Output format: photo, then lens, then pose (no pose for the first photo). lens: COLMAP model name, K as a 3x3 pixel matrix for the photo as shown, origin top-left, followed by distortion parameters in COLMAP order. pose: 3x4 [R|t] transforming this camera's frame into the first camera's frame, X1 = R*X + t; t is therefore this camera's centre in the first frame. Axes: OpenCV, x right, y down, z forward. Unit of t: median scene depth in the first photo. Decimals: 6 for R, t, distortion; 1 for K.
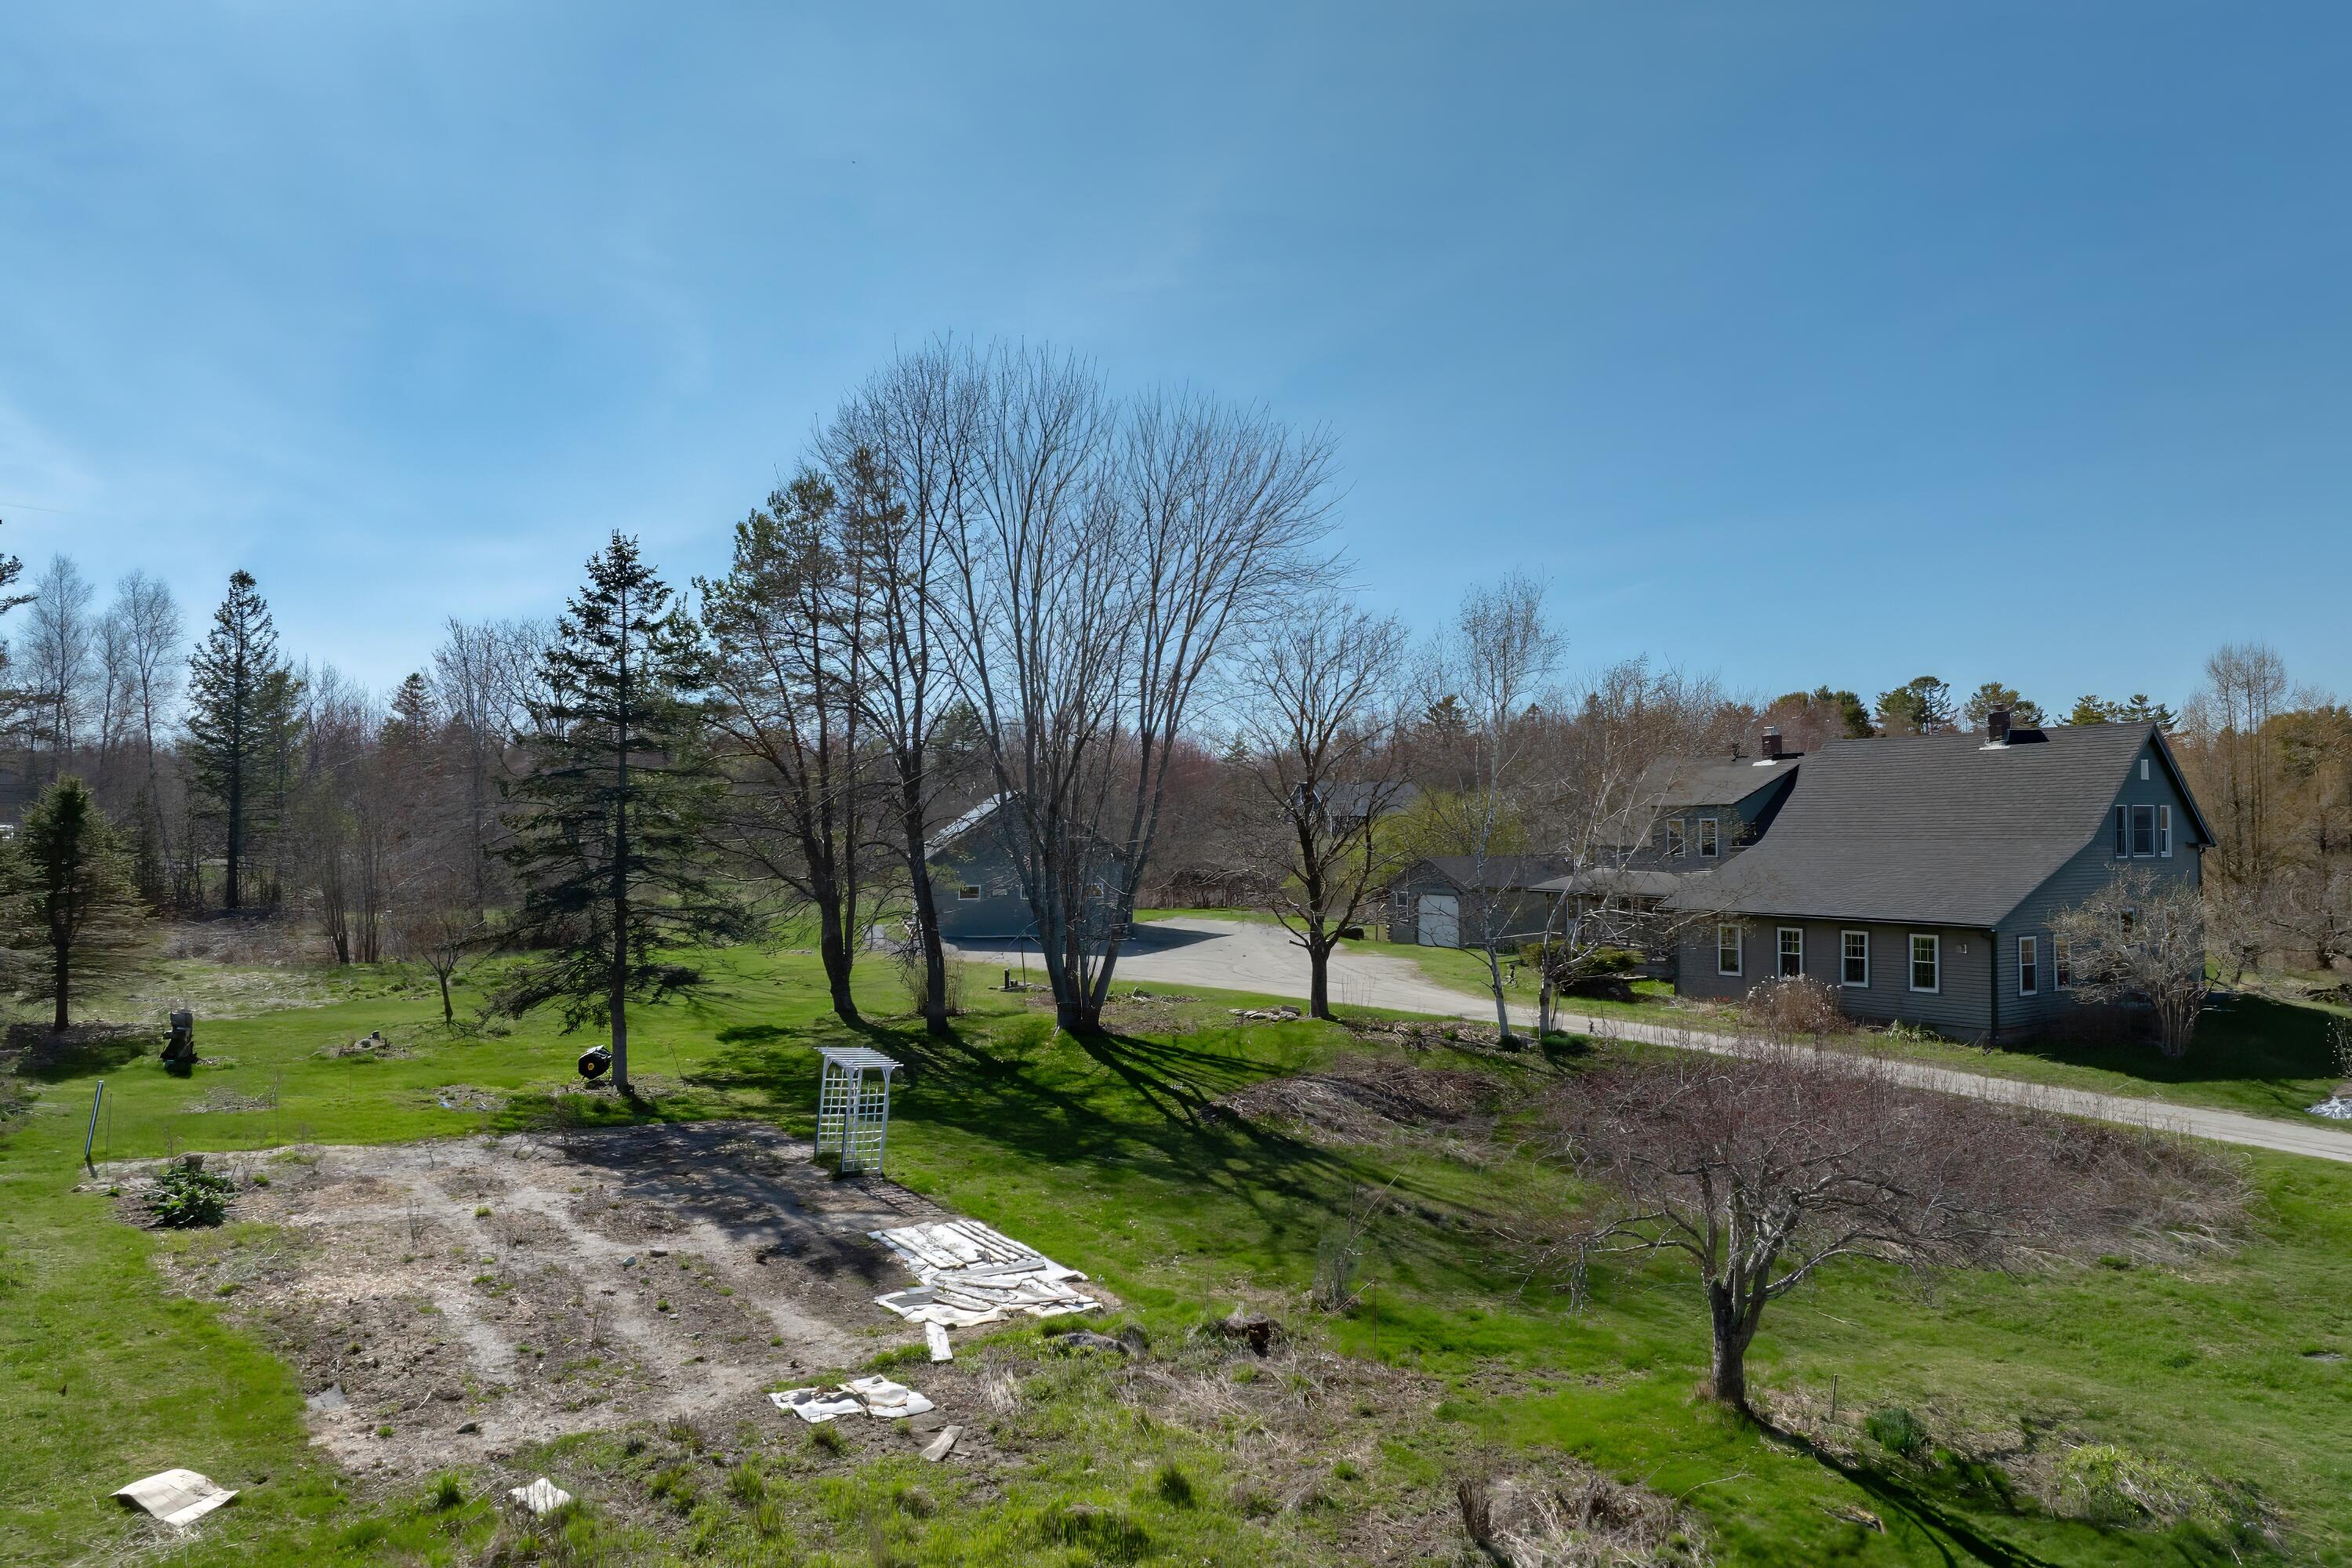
lens RADIAL K [[1644.4, 0, 1176.0], [0, 1644.4, 784.0], [0, 0, 1]] dist [-0.036338, -0.004668]
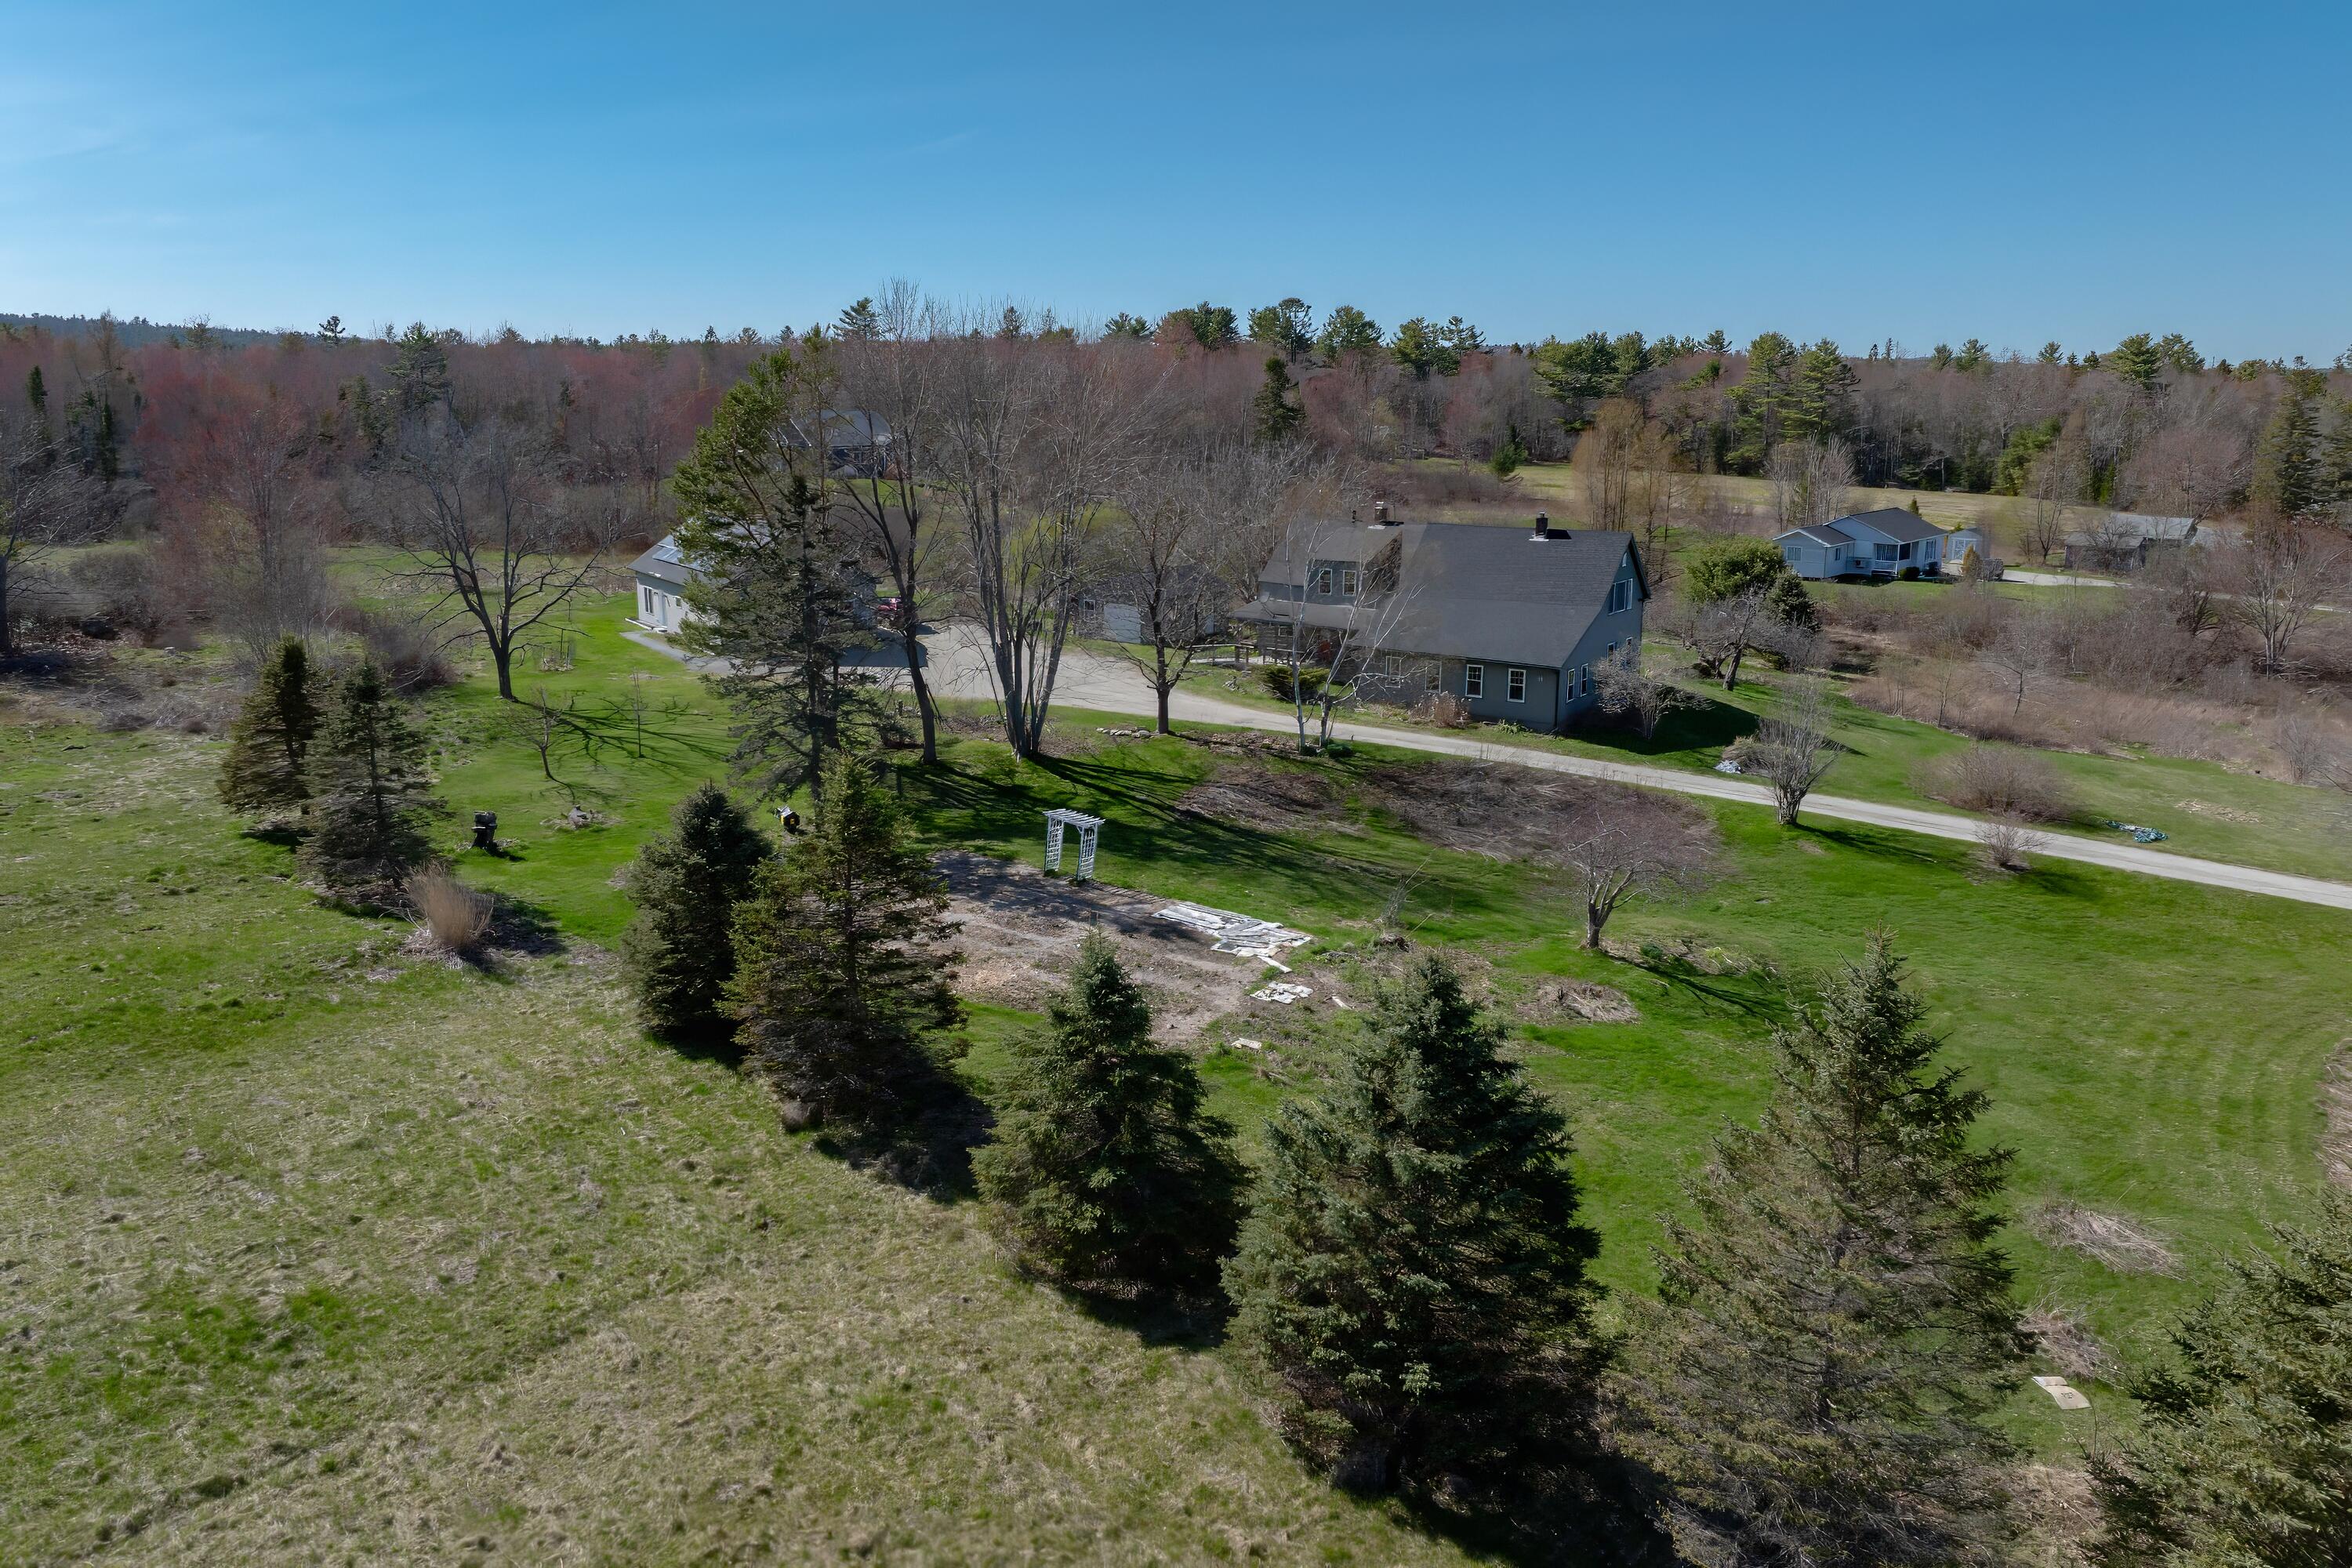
lens RADIAL K [[1582.2, 0, 1176.0], [0, 1582.2, 784.0], [0, 0, 1]] dist [-0.064369, -0.001261]
pose [[0.928235, -0.085358, 0.362068, -0.501920], [-0.010825, 0.966707, 0.255657, -0.217235], [-0.371836, -0.241229, 0.896408, -0.399493]]
